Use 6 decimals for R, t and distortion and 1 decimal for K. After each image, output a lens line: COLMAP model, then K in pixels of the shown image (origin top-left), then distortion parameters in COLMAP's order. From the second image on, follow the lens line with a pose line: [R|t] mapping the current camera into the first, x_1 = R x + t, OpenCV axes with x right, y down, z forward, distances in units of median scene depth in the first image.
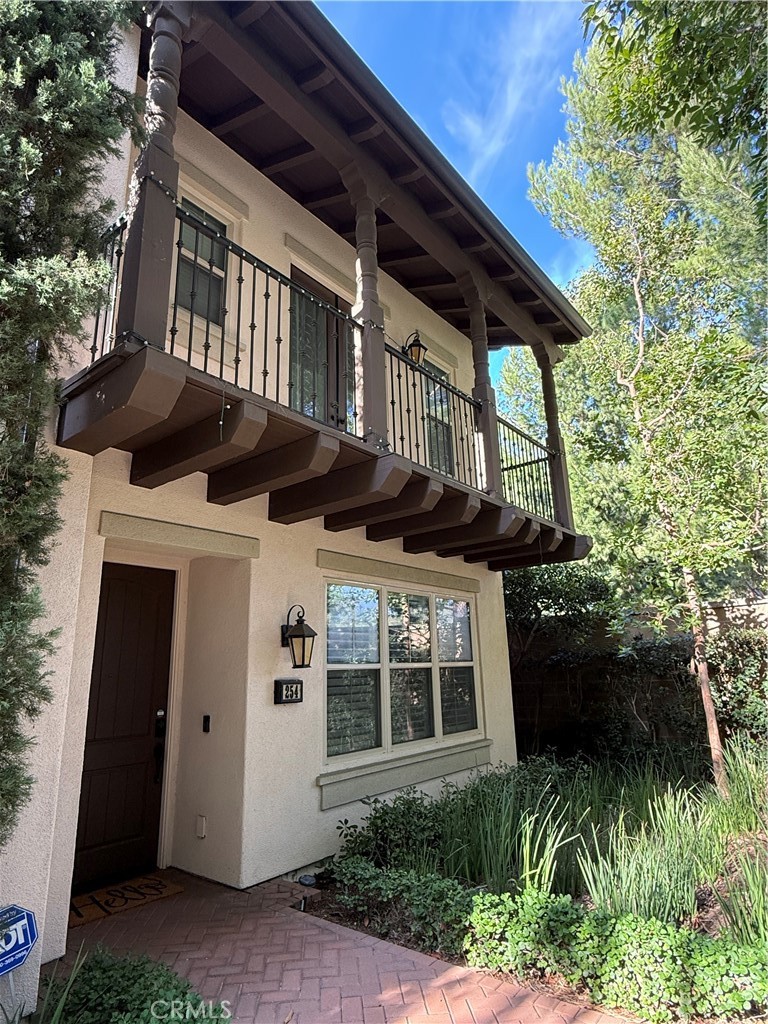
lens RADIAL K [[572.5, 0, 381.9], [0, 572.5, 525.0], [0, 0, 1]] dist [0.001039, 0.000087]
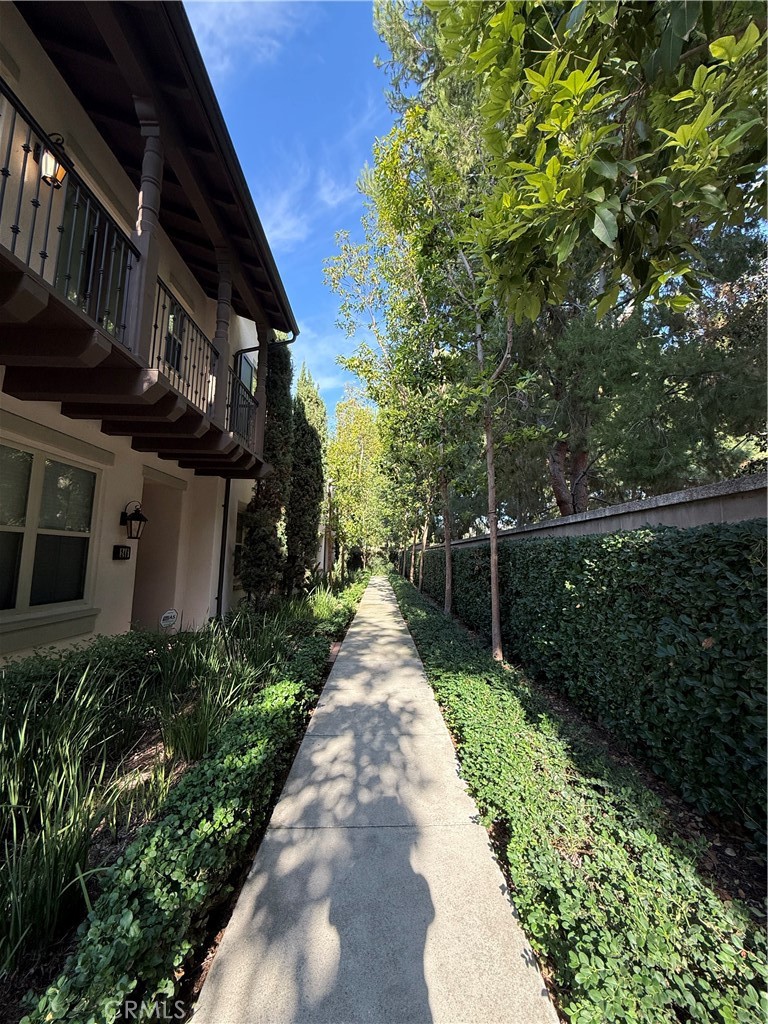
lens RADIAL K [[572.5, 0, 381.9], [0, 572.5, 525.0], [0, 0, 1]] dist [0.001039, 0.000087]
pose [[0.796242, 0.114673, 0.594010, -0.481709], [-0.232442, 0.964495, 0.125381, -0.133359], [-0.558542, -0.237907, 0.794626, -0.578480]]
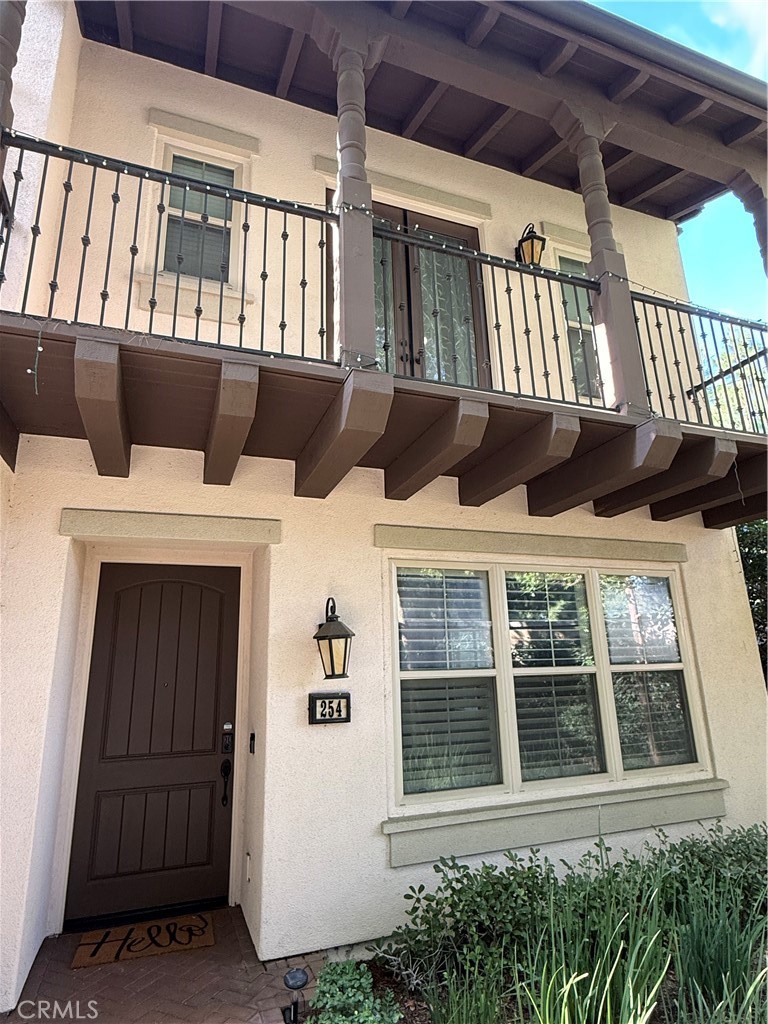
lens RADIAL K [[572.5, 0, 381.9], [0, 572.5, 525.0], [0, 0, 1]] dist [0.001039, 0.000087]
pose [[0.864765, -0.132760, -0.484309, 0.275384], [0.132123, 0.990593, -0.035630, 0.070643], [0.484483, -0.033177, 0.874171, 0.316549]]
